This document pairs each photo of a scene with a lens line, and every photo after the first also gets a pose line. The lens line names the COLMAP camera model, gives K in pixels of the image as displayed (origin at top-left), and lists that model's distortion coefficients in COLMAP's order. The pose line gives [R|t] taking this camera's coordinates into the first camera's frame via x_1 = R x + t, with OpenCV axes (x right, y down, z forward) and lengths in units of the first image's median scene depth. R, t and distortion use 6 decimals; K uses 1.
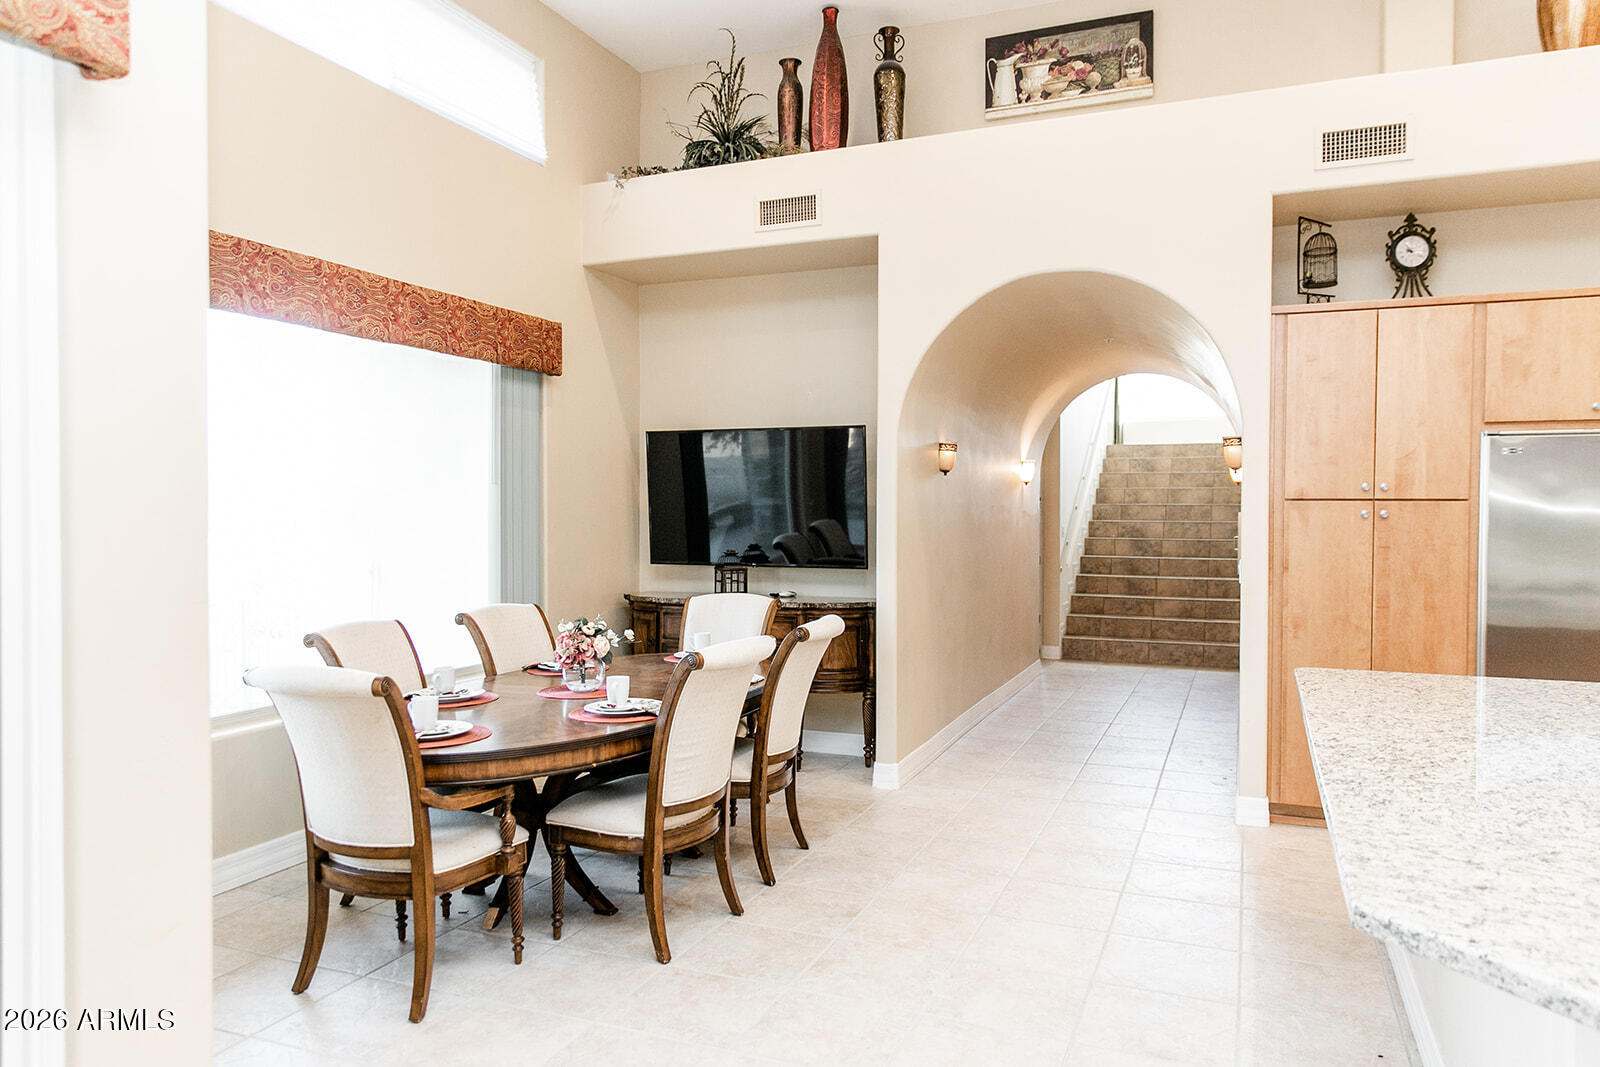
lens RADIAL K [[1111.8, 0, 803.8], [0, 1111.8, 519.4], [0, 0, 1]] dist [0.007005, 0.000672]
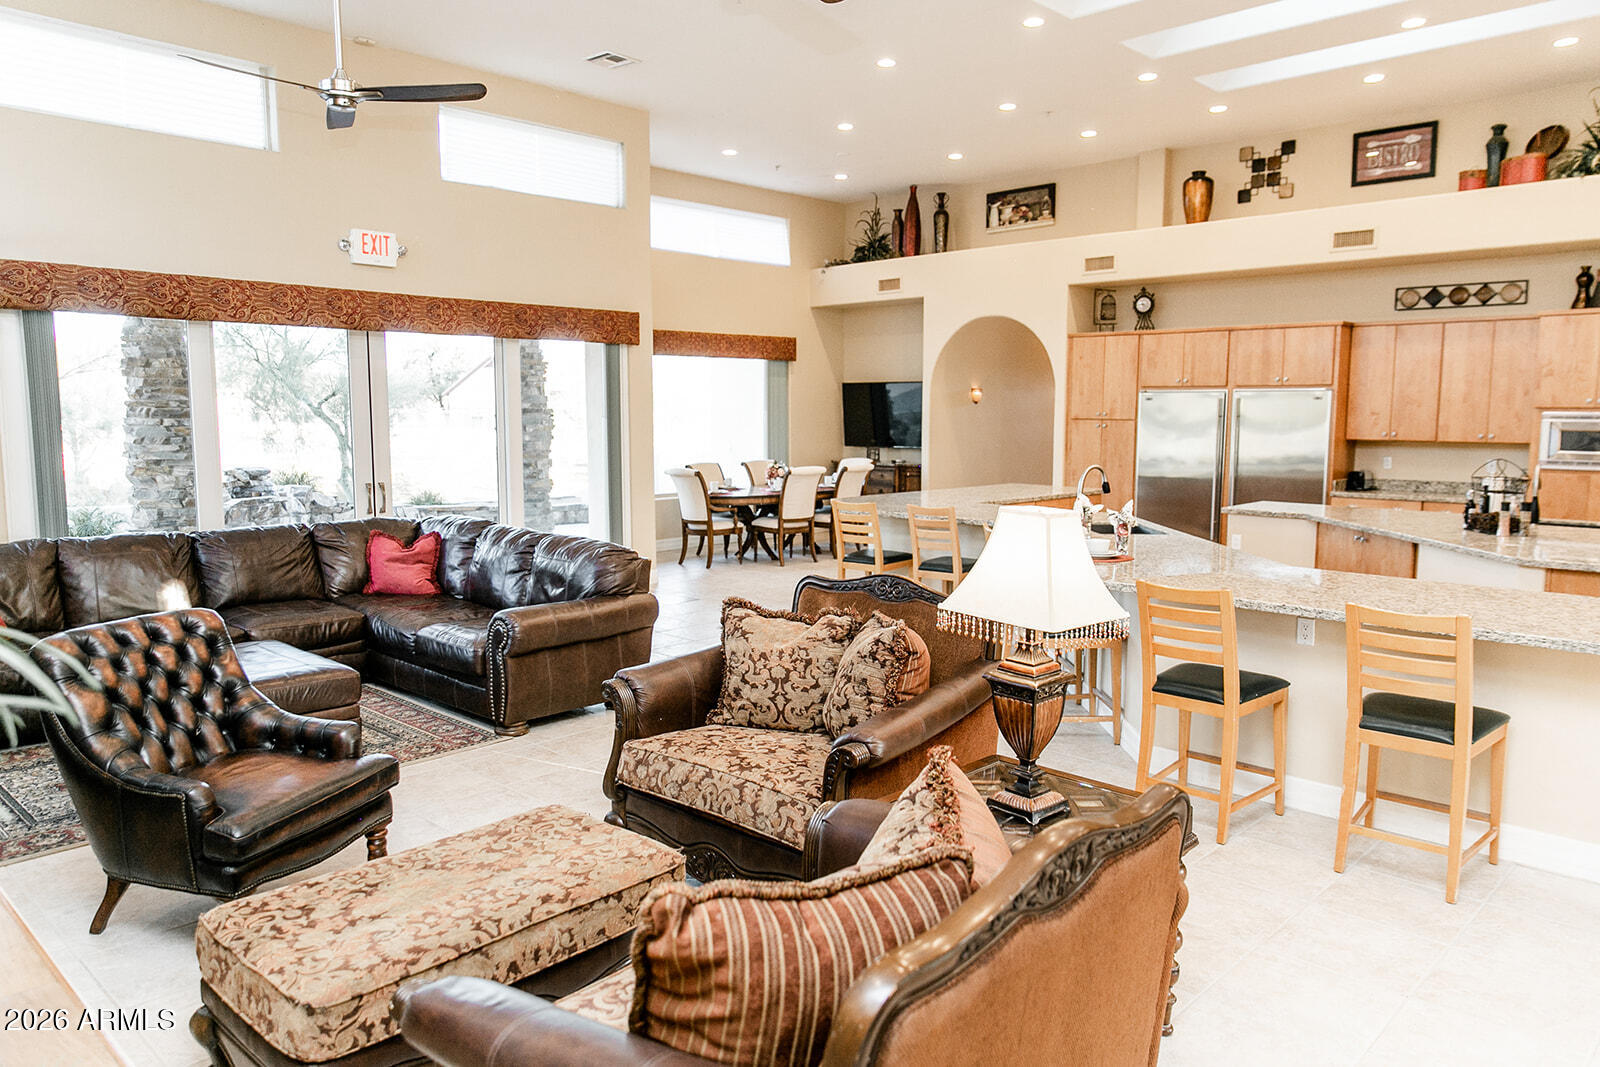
lens RADIAL K [[1134.5, 0, 797.3], [0, 1134.5, 529.4], [0, 0, 1]] dist [-0.001414, -0.003403]
pose [[0.924746, 0.042458, -0.378208, 0.774531], [-0.003700, 0.994714, 0.102622, -0.028018], [0.380566, -0.093500, 0.920015, -1.335981]]
